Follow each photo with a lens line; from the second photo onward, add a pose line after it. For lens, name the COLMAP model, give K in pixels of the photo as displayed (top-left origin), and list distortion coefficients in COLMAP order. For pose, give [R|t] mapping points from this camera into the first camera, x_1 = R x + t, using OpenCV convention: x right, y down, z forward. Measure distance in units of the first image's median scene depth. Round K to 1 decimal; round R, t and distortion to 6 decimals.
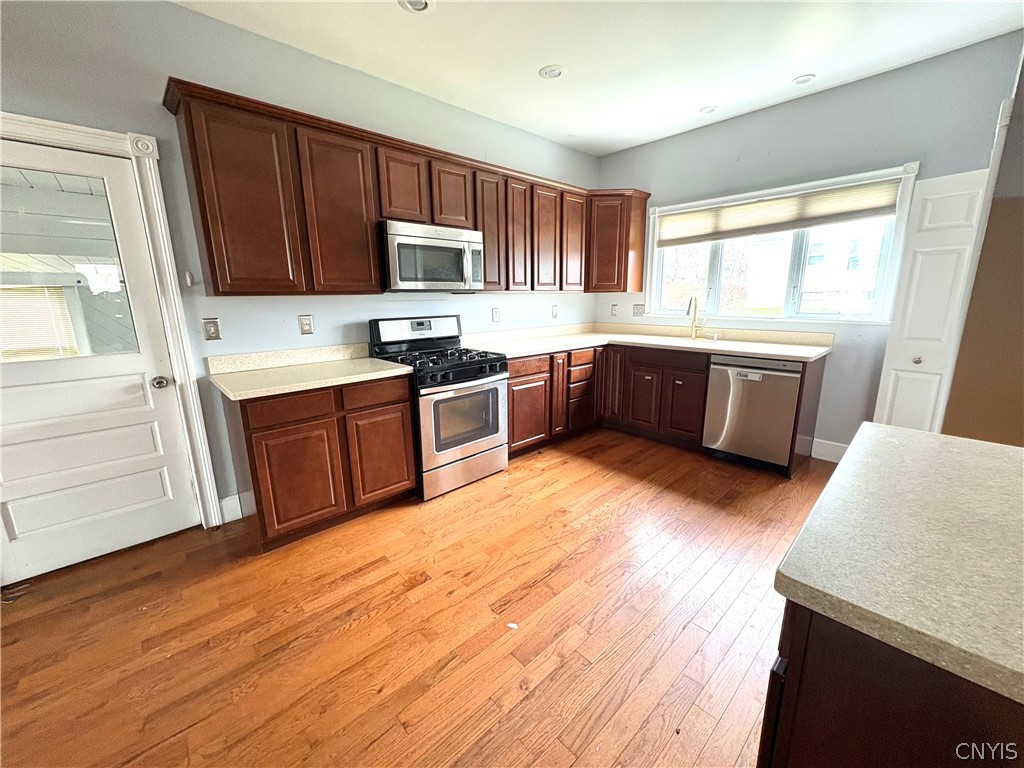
lens RADIAL K [[408.1, 0, 512.7], [0, 408.1, 385.4], [0, 0, 1]] dist [-0.000461, -0.000164]
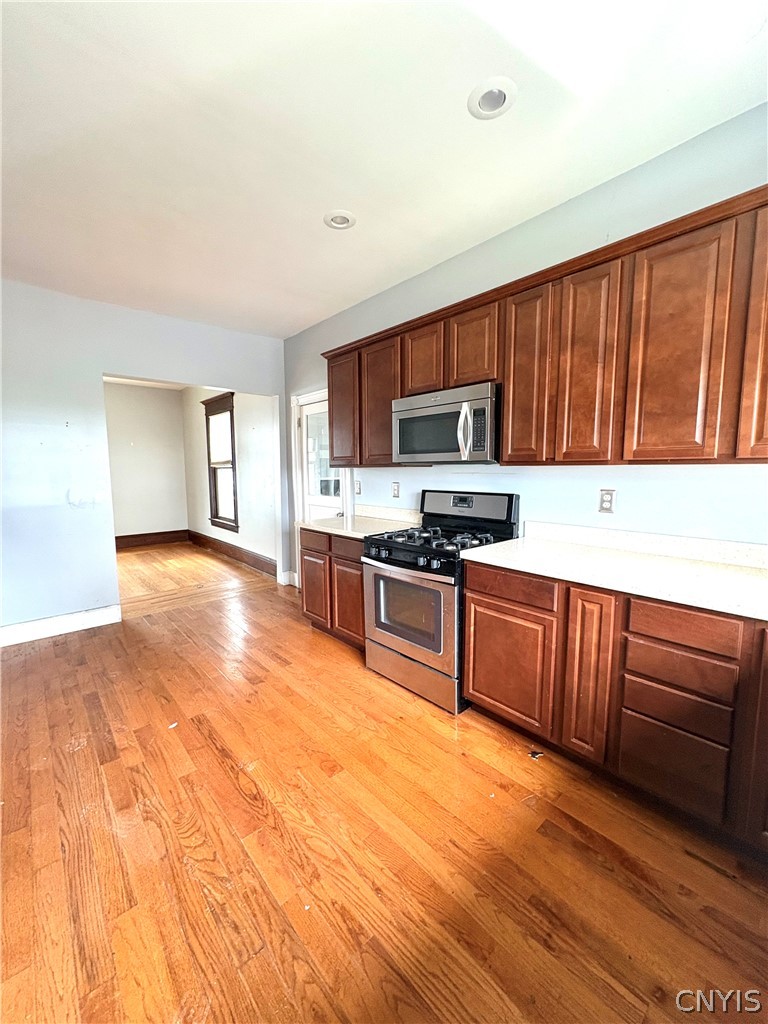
lens RADIAL K [[408.1, 0, 380.8], [0, 408.1, 510.9], [0, 0, 1]] dist [-0.000461, -0.000164]
pose [[-0.022590, 0.118499, -0.992697, 0.658608], [-0.207804, 0.970707, 0.120603, -0.197574], [0.977910, 0.209010, 0.002696, 0.836961]]
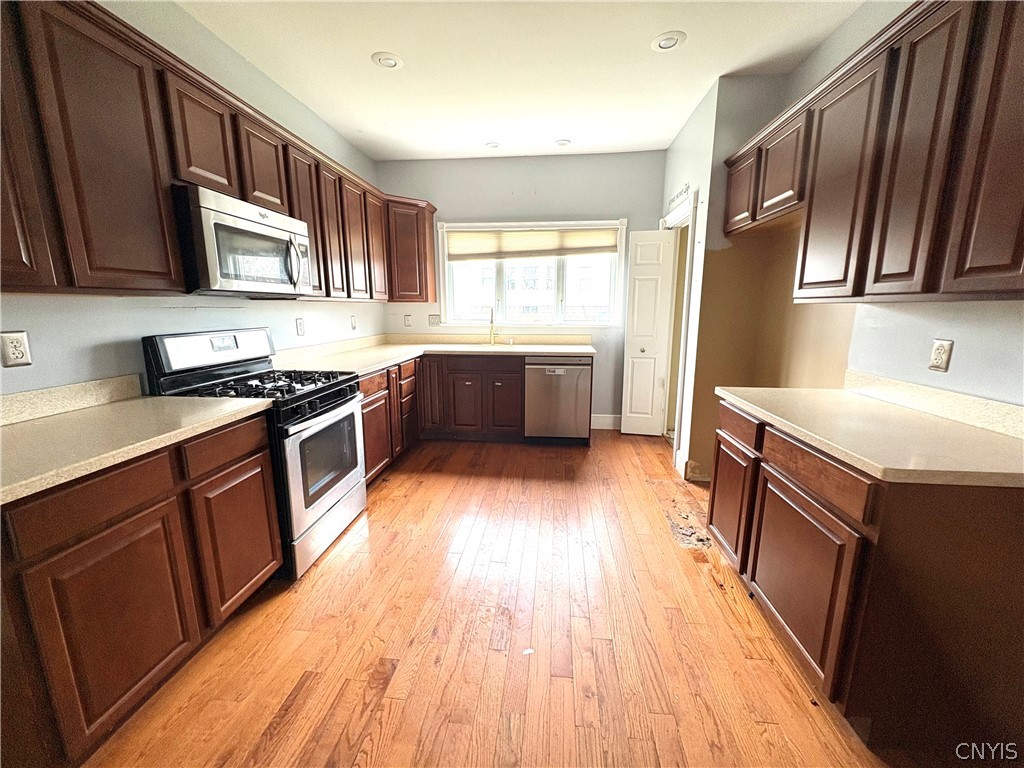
lens RADIAL K [[408.1, 0, 512.7], [0, 408.1, 385.4], [0, 0, 1]] dist [-0.000461, -0.000164]
pose [[0.751757, -0.112394, 0.649792, -0.318670], [0.132418, 0.991026, 0.018220, -0.020996], [-0.646009, 0.072347, 0.759894, 0.151299]]
